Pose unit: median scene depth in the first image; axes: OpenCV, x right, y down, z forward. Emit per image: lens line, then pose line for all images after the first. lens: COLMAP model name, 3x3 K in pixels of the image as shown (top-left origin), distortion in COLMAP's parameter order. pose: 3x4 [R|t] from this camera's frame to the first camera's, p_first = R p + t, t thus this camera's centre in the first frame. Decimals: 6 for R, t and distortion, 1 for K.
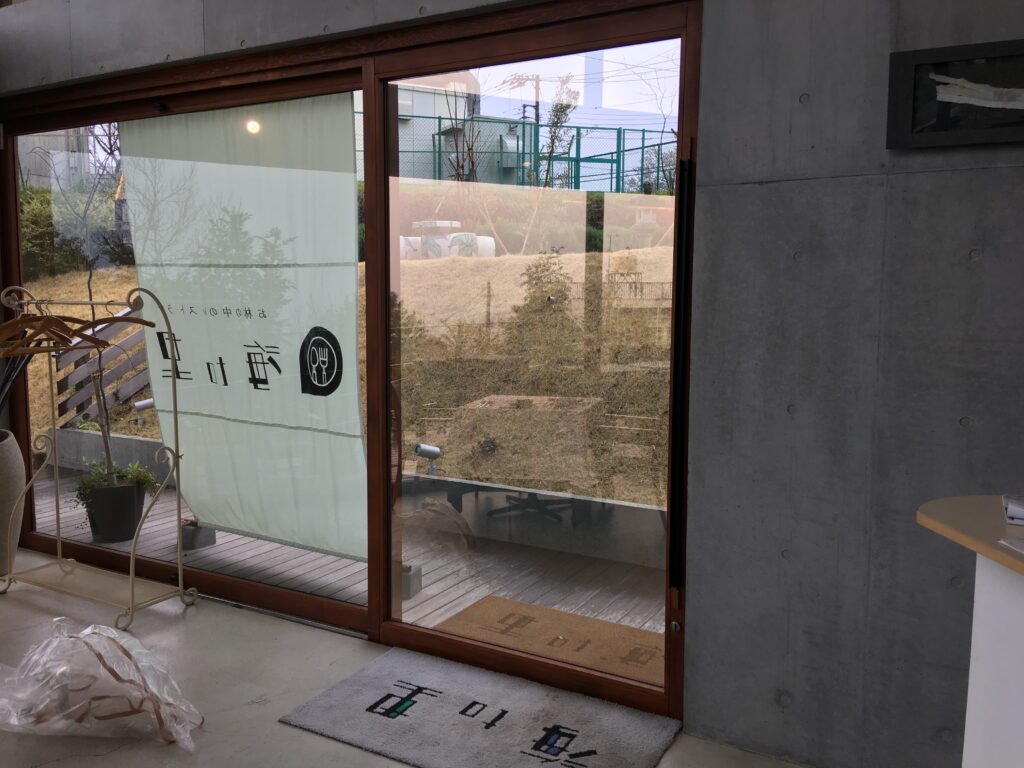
lens RADIAL K [[859.0, 0, 505.8], [0, 859.0, 379.4], [0, 0, 1]] dist [0.070182, -0.126854]
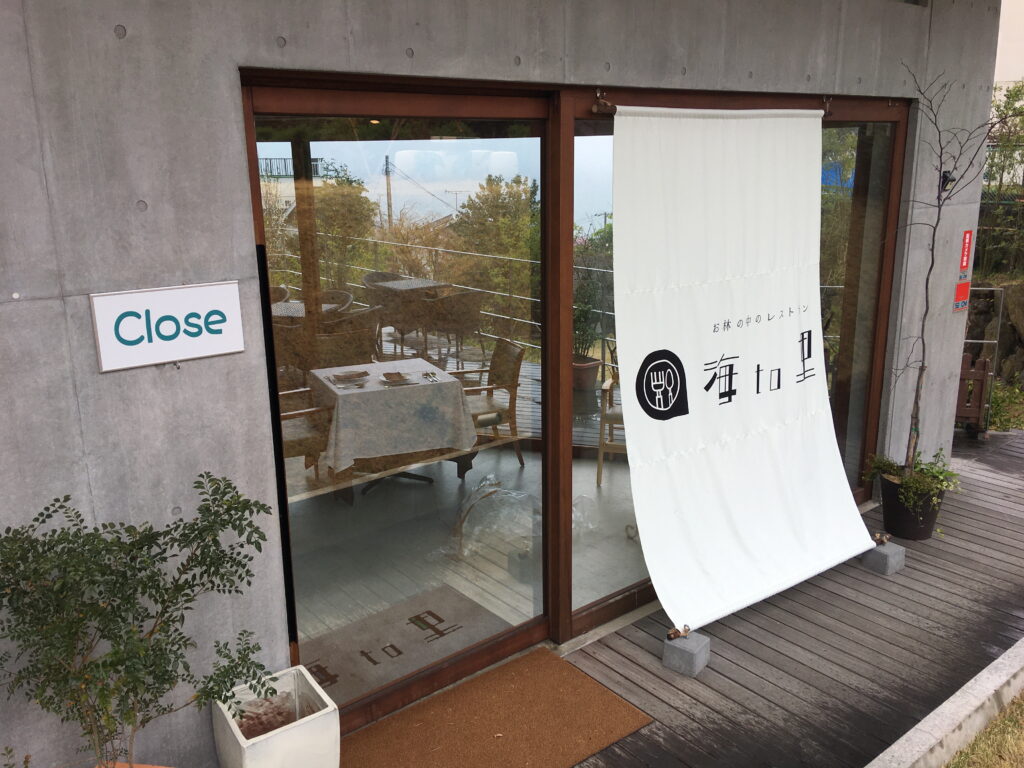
lens RADIAL K [[857.8, 0, 502.4], [0, 857.8, 380.7], [0, 0, 1]] dist [0.072116, -0.126111]
pose [[-0.376773, 0.231220, -0.896983, 0.870171], [-0.076578, 0.957255, 0.278923, -0.338027], [0.923135, 0.173780, -0.342962, 1.385886]]
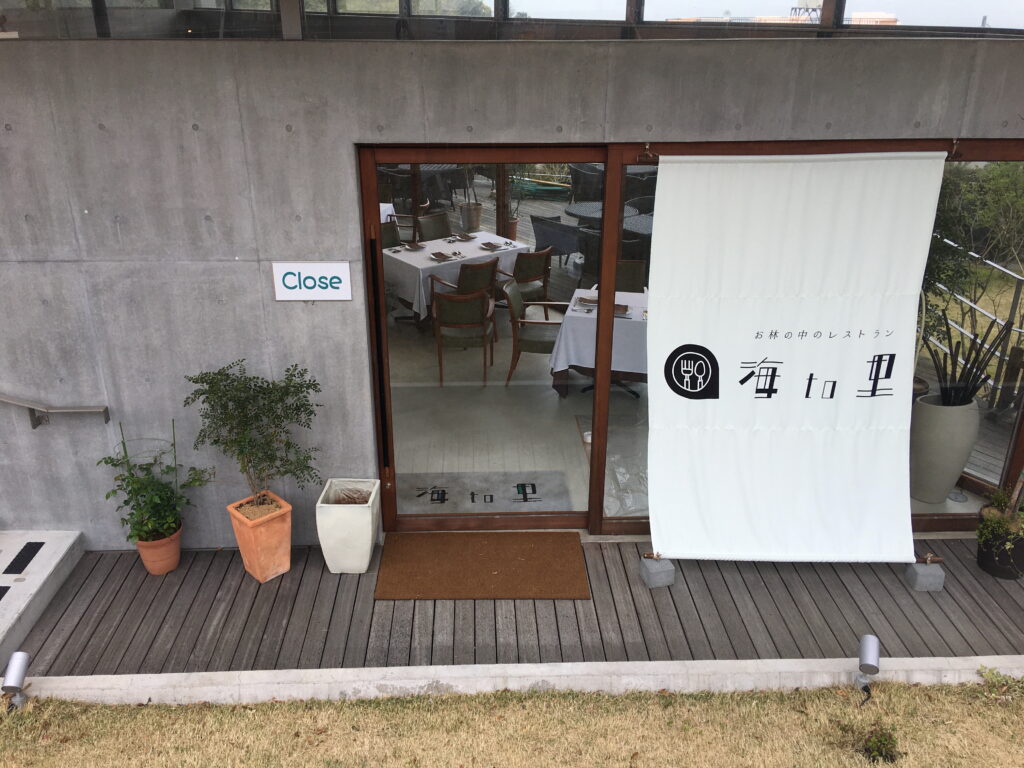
lens RADIAL K [[859.0, 0, 505.8], [0, 859.0, 379.4], [0, 0, 1]] dist [0.070182, -0.126854]
pose [[-0.844685, 0.201117, -0.496044, 0.751234], [-0.063719, 0.882357, 0.466248, -0.679713], [0.531458, 0.425440, -0.732498, 2.102708]]
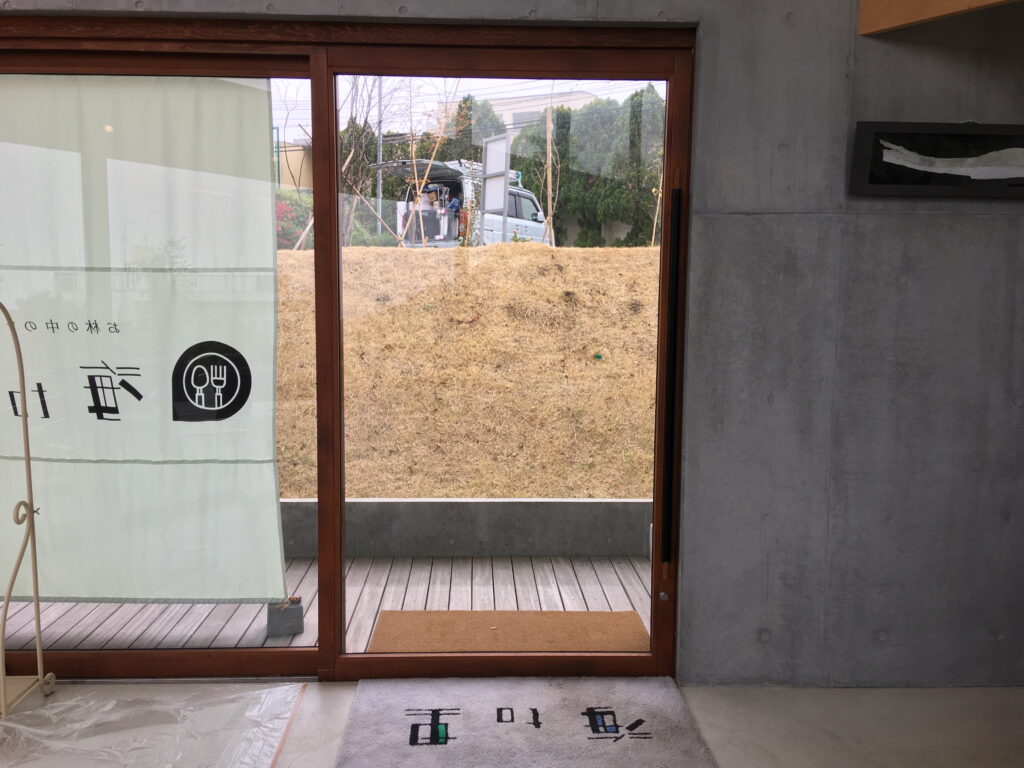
lens RADIAL K [[857.8, 0, 502.4], [0, 857.8, 380.7], [0, 0, 1]] dist [0.072116, -0.126111]
pose [[0.849766, -0.057317, 0.524035, -0.500956], [0.051159, 0.998346, 0.026237, -0.034683], [-0.524672, 0.004514, 0.851292, 0.123787]]
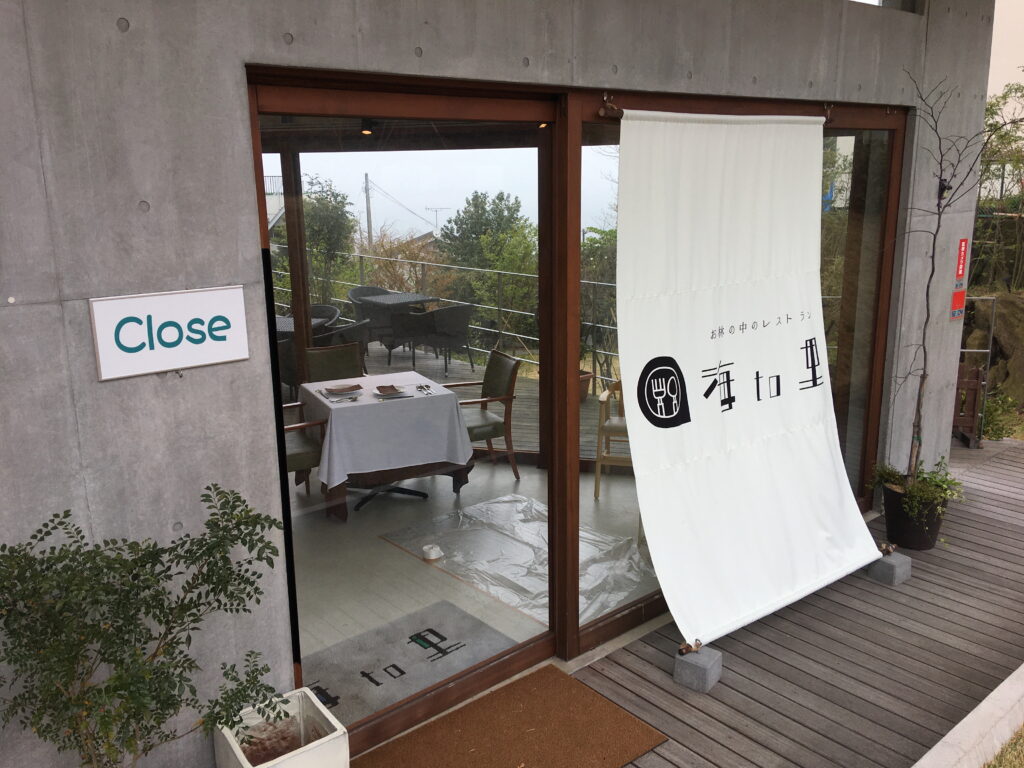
lens RADIAL K [[859.0, 0, 505.8], [0, 859.0, 379.4], [0, 0, 1]] dist [0.070182, -0.126854]
pose [[-0.352177, 0.215696, -0.910739, 0.860099], [-0.076256, 0.963234, 0.257616, -0.320740], [0.932822, 0.160176, -0.322781, 1.350323]]
